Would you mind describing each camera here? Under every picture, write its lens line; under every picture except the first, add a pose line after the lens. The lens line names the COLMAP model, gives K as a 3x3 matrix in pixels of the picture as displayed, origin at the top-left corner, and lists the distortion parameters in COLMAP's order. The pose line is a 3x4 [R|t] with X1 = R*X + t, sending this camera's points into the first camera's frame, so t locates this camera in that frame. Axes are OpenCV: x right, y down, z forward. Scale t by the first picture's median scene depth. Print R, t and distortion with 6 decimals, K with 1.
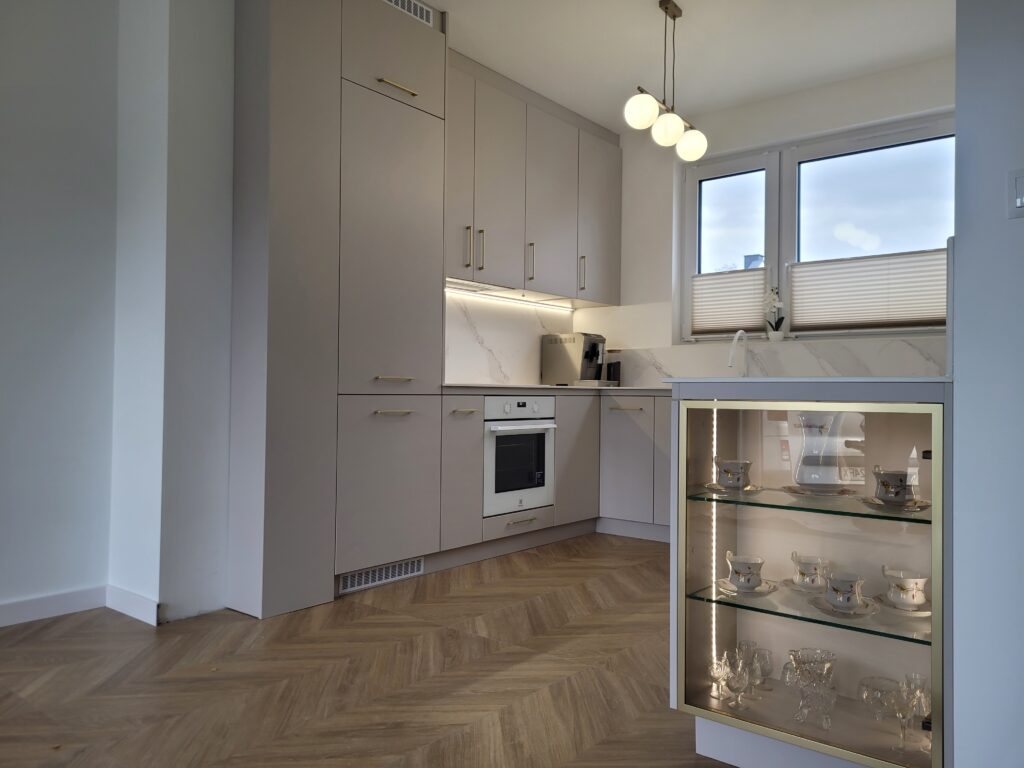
lens RADIAL K [[769.6, 0, 512.0], [0, 769.6, 384.0], [0, 0, 1]] dist [0.038179, -0.004609]
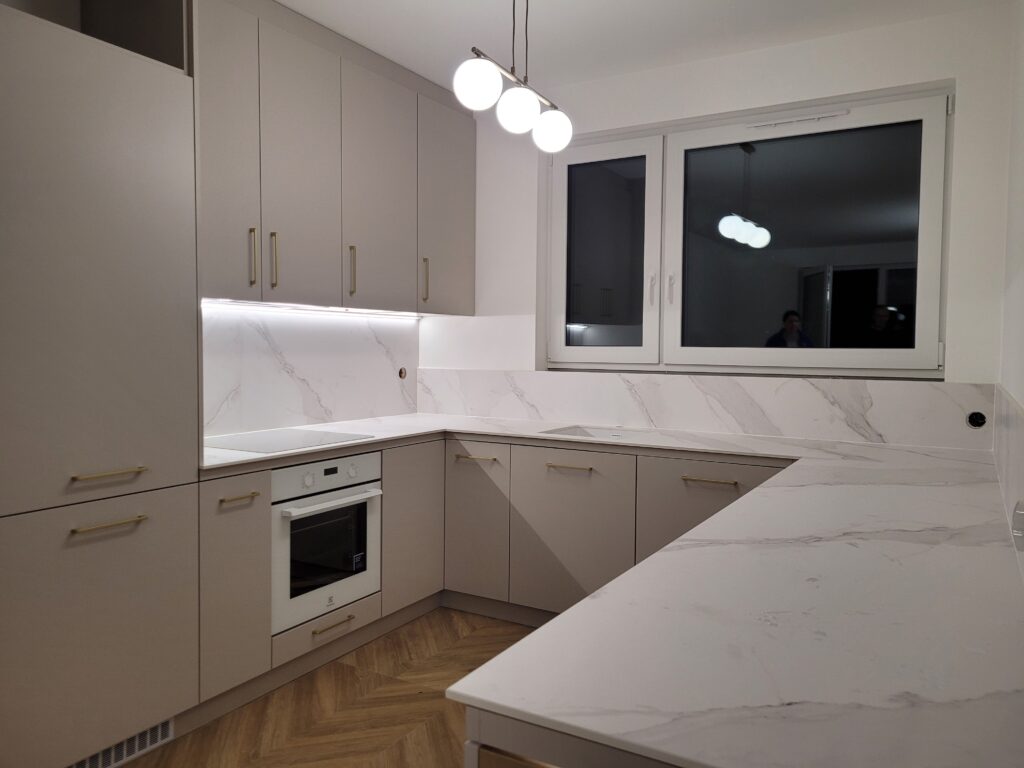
lens RADIAL K [[769.6, 0, 512.0], [0, 769.6, 384.0], [0, 0, 1]] dist [0.038179, -0.004609]
pose [[0.988395, -0.008339, 0.151678, 0.076580], [-0.000792, 0.998196, 0.060040, -0.107497], [-0.151905, -0.059464, 0.986605, 0.252929]]
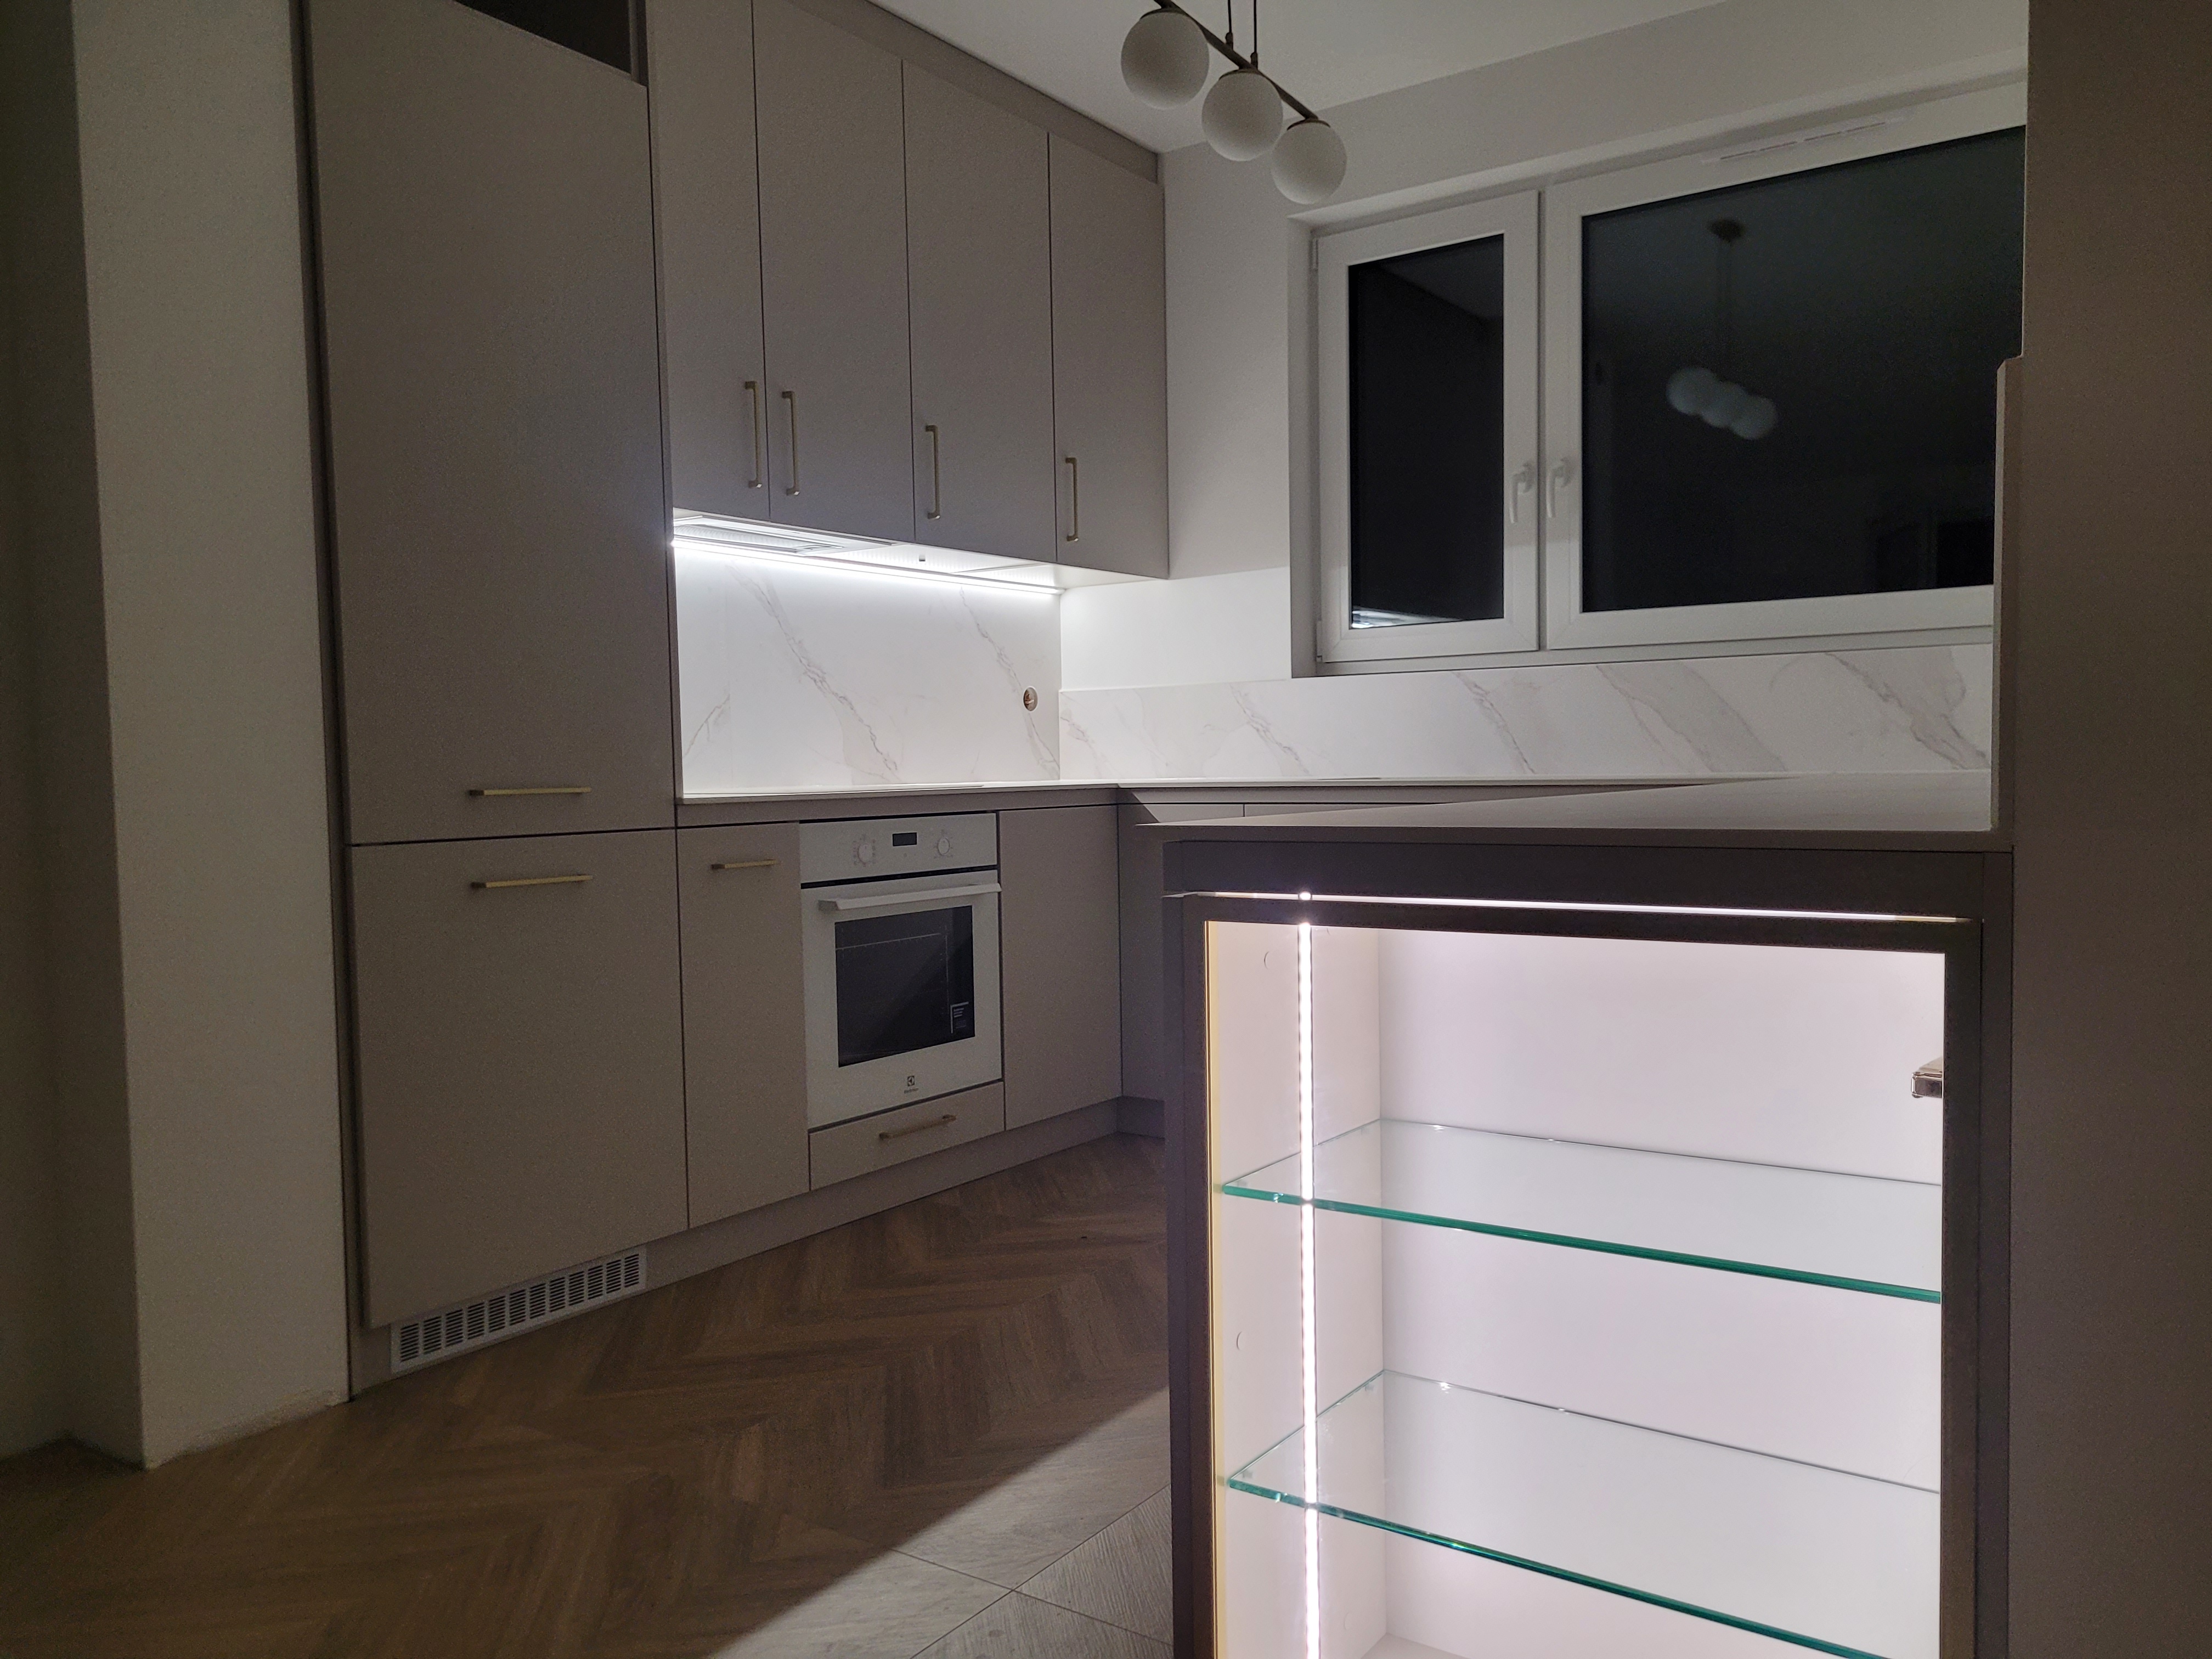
lens RADIAL K [[1647.8, 0, 1130.4], [0, 1647.8, 868.3], [0, 0, 1]] dist [0.014273, -0.000281]
pose [[0.996530, -0.032577, 0.076588, 0.065488], [0.026897, 0.996892, 0.074051, -0.018582], [-0.078762, -0.071734, 0.994309, 0.155026]]
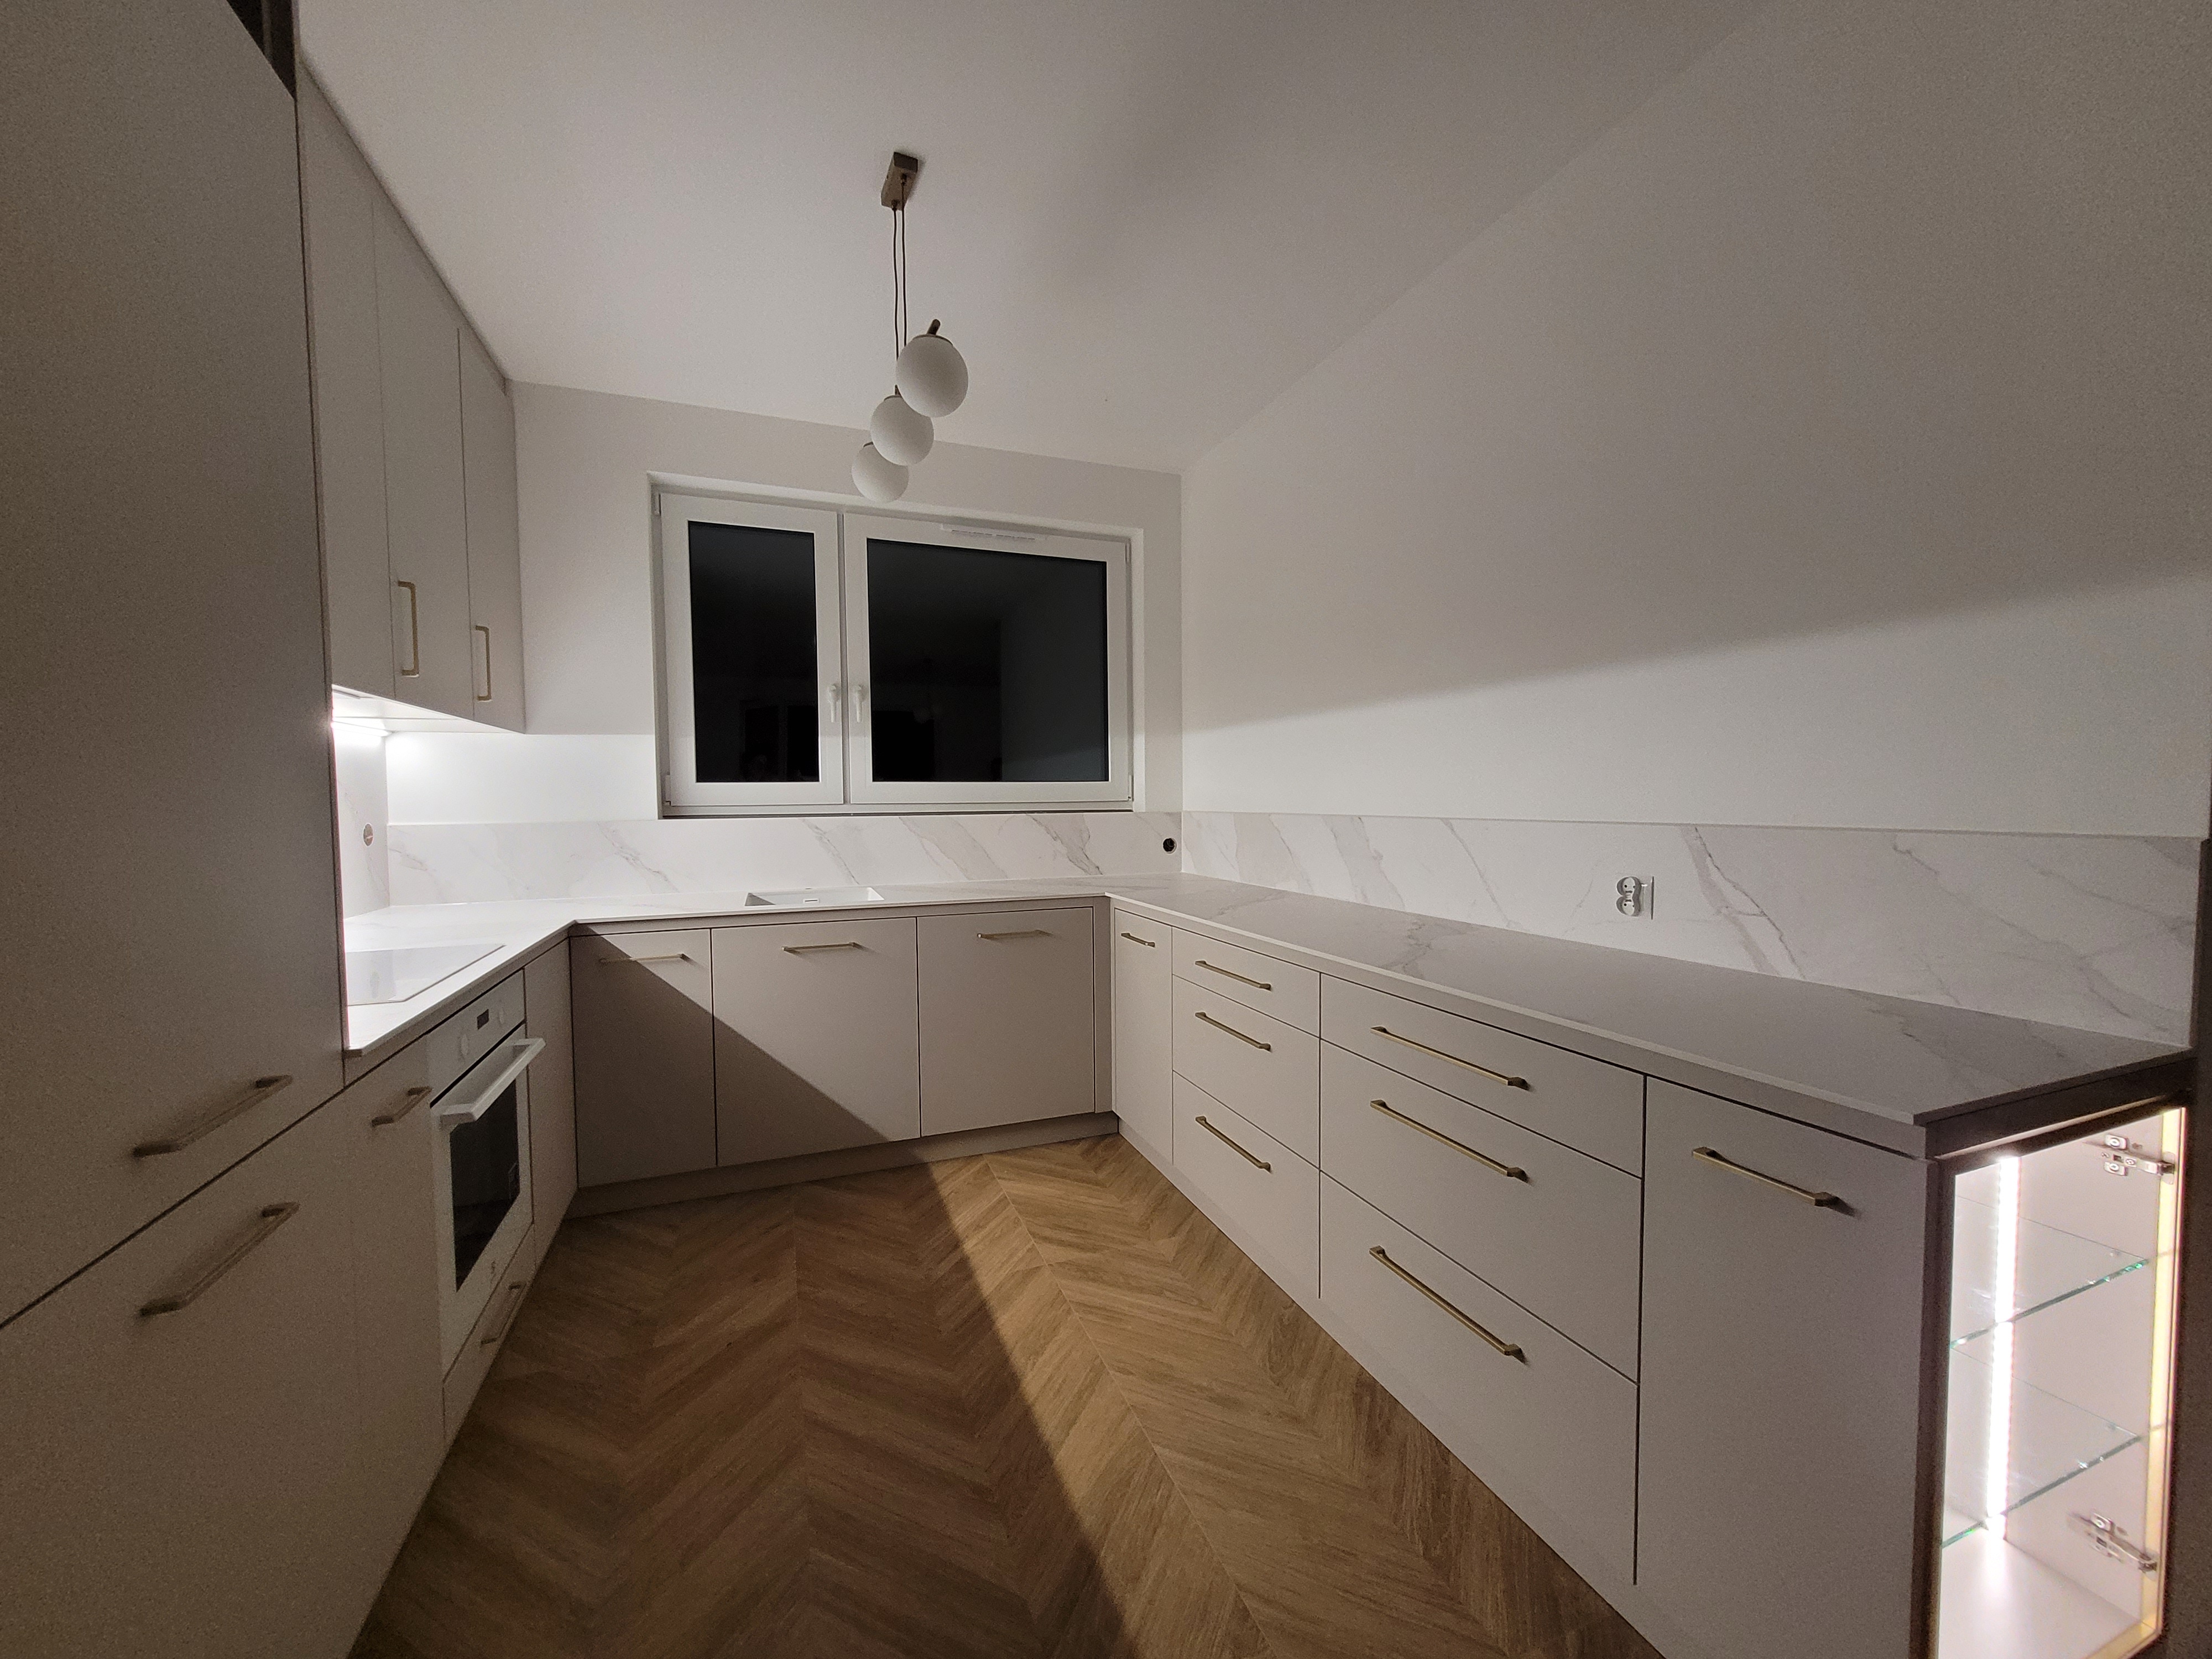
lens RADIAL K [[863.6, 0, 1113.9], [0, 863.6, 823.8], [0, 0, 1]] dist [0.001124, 0.000079]
pose [[0.497581, -0.044461, 0.866278, -0.208333], [0.004627, 0.998807, 0.048605, -0.094635], [-0.867405, -0.020176, 0.497193, 0.538904]]
